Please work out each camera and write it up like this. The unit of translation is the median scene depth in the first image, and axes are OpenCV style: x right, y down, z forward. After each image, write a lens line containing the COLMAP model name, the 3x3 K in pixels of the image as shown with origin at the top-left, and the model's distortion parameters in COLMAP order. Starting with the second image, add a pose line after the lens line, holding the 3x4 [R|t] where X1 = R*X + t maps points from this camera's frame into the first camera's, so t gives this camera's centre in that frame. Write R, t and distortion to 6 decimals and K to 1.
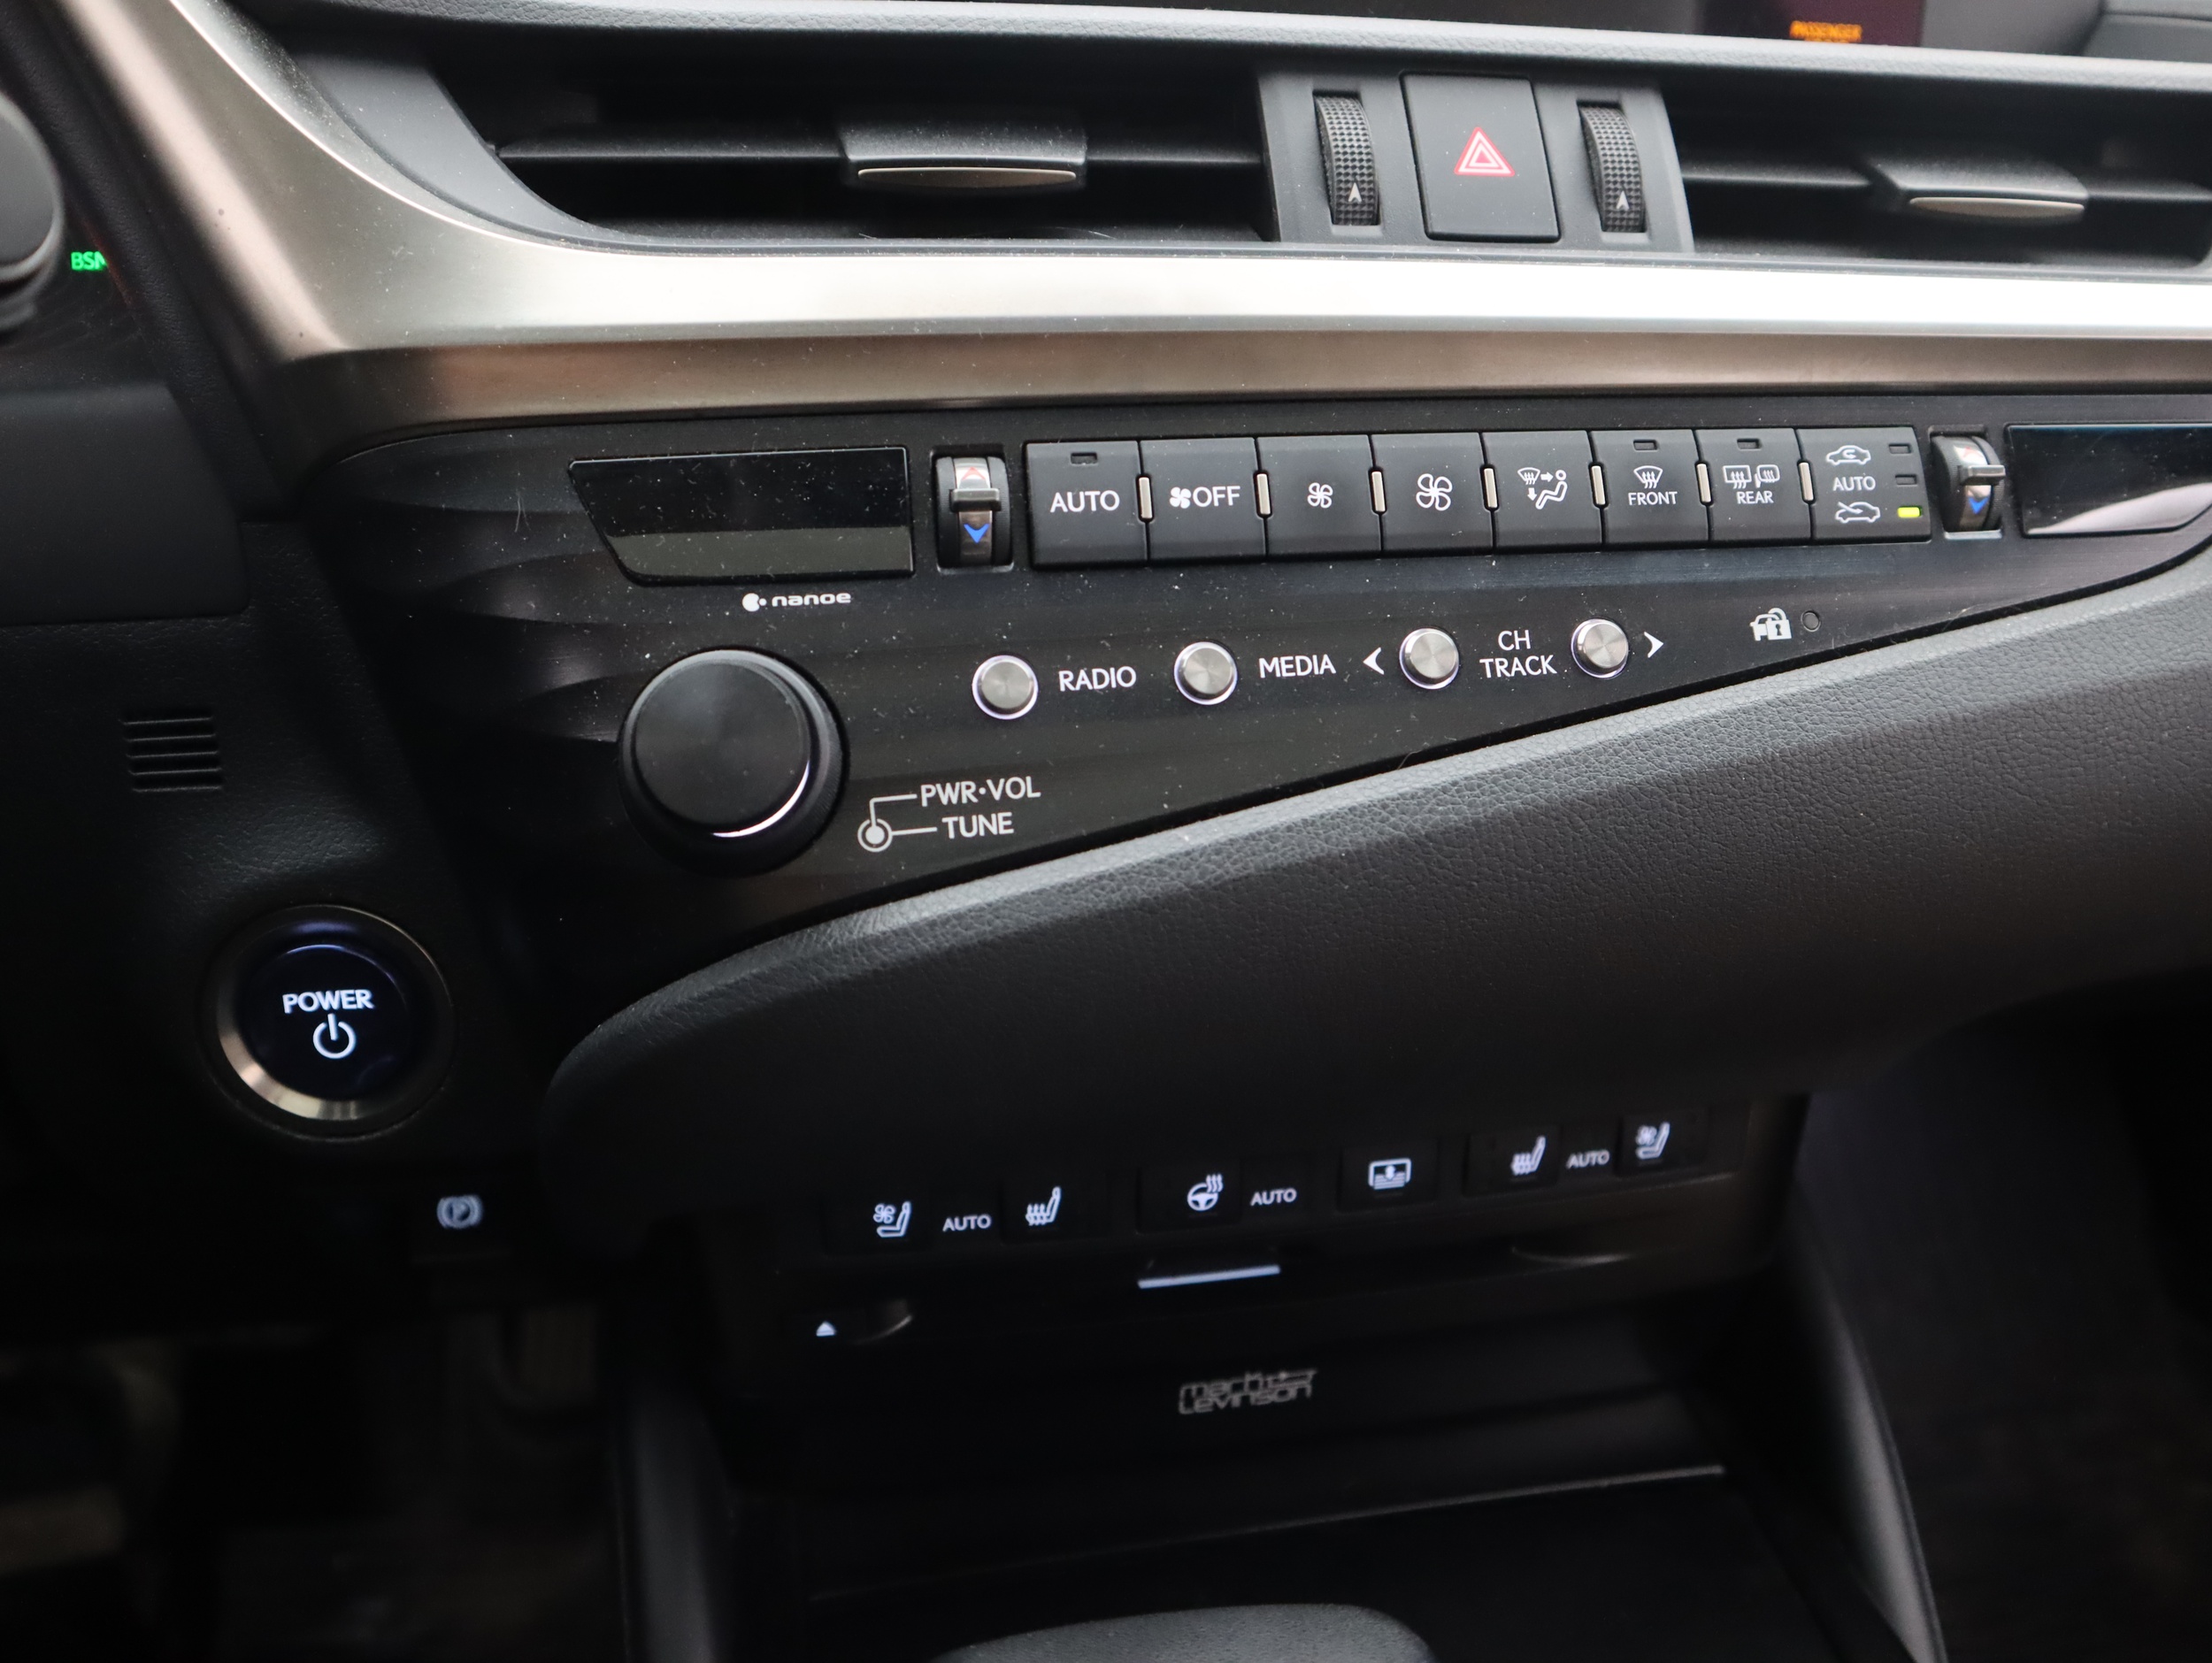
lens RADIAL K [[1647.5, 0, 1100.6], [0, 1647.5, 829.2], [0, 0, 1]] dist [-0.092544, 0.044523]
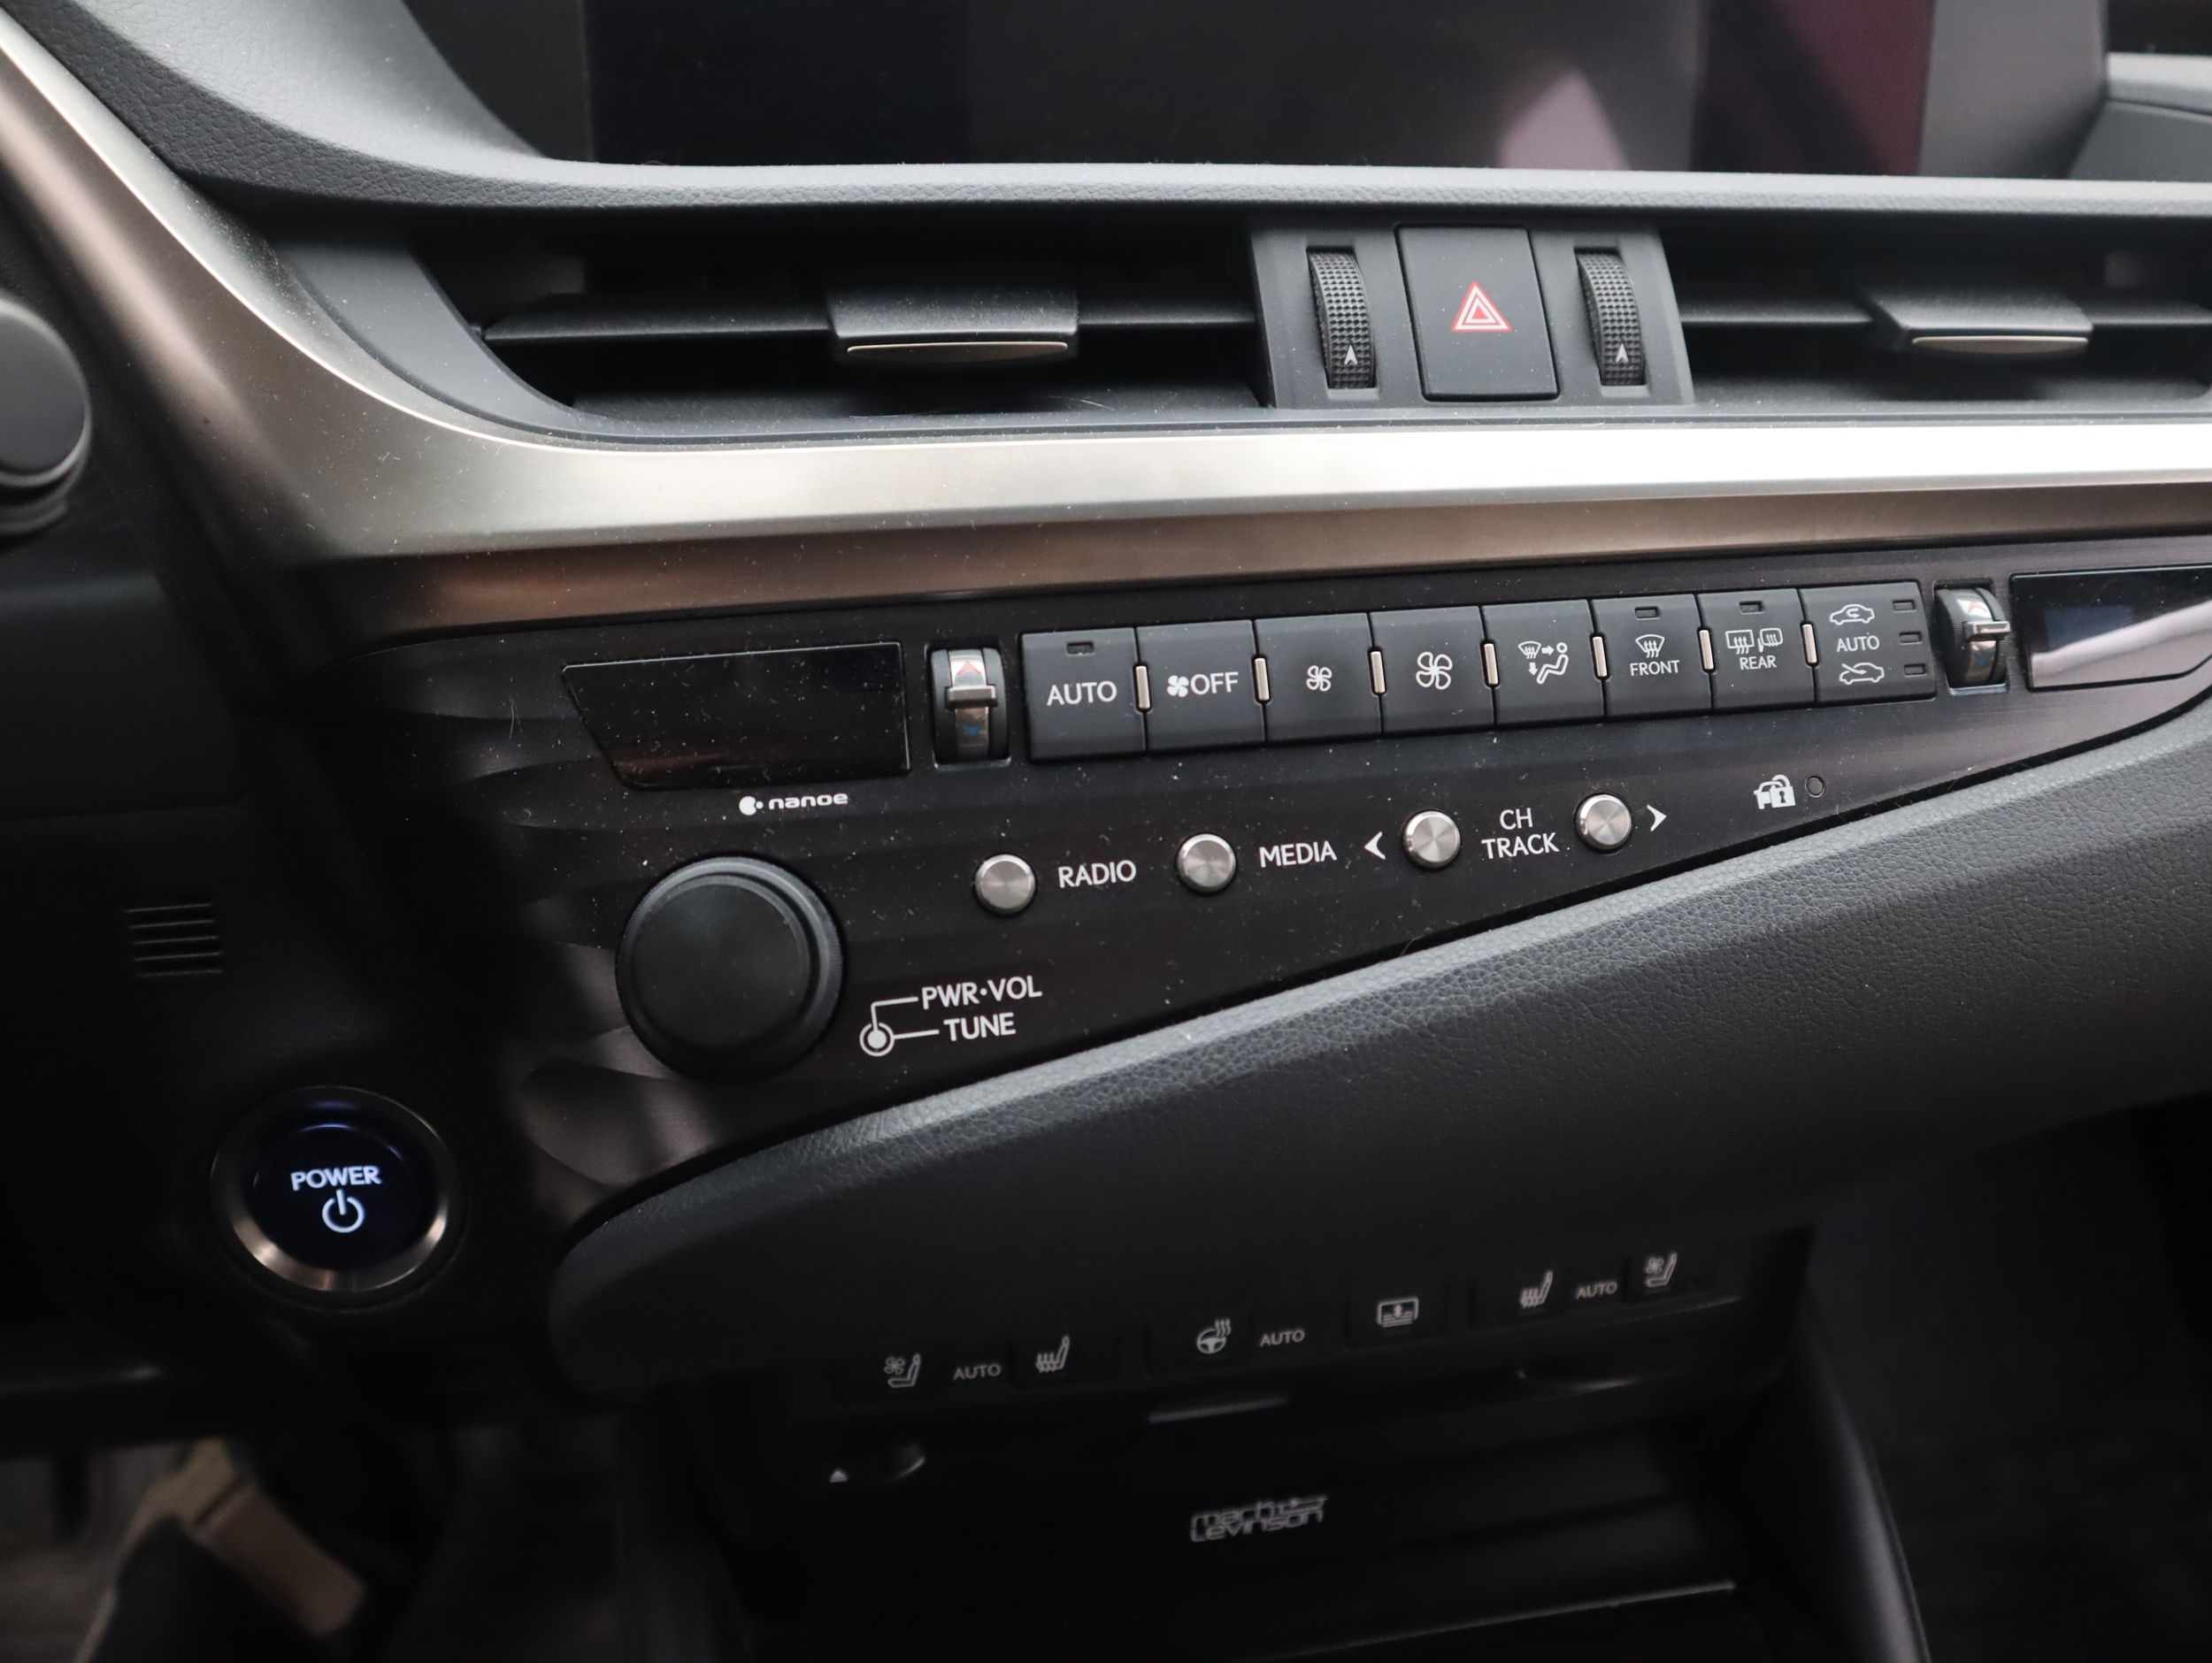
lens RADIAL K [[1647.5, 0, 1100.0], [0, 1647.5, 841.1], [0, 0, 1]] dist [-0.092544, 0.044523]
pose [[0.999865, -0.015583, -0.005225, 0.004837], [0.015634, 0.999829, 0.009852, -0.110305], [0.005070, -0.009932, 0.999938, 0.003395]]
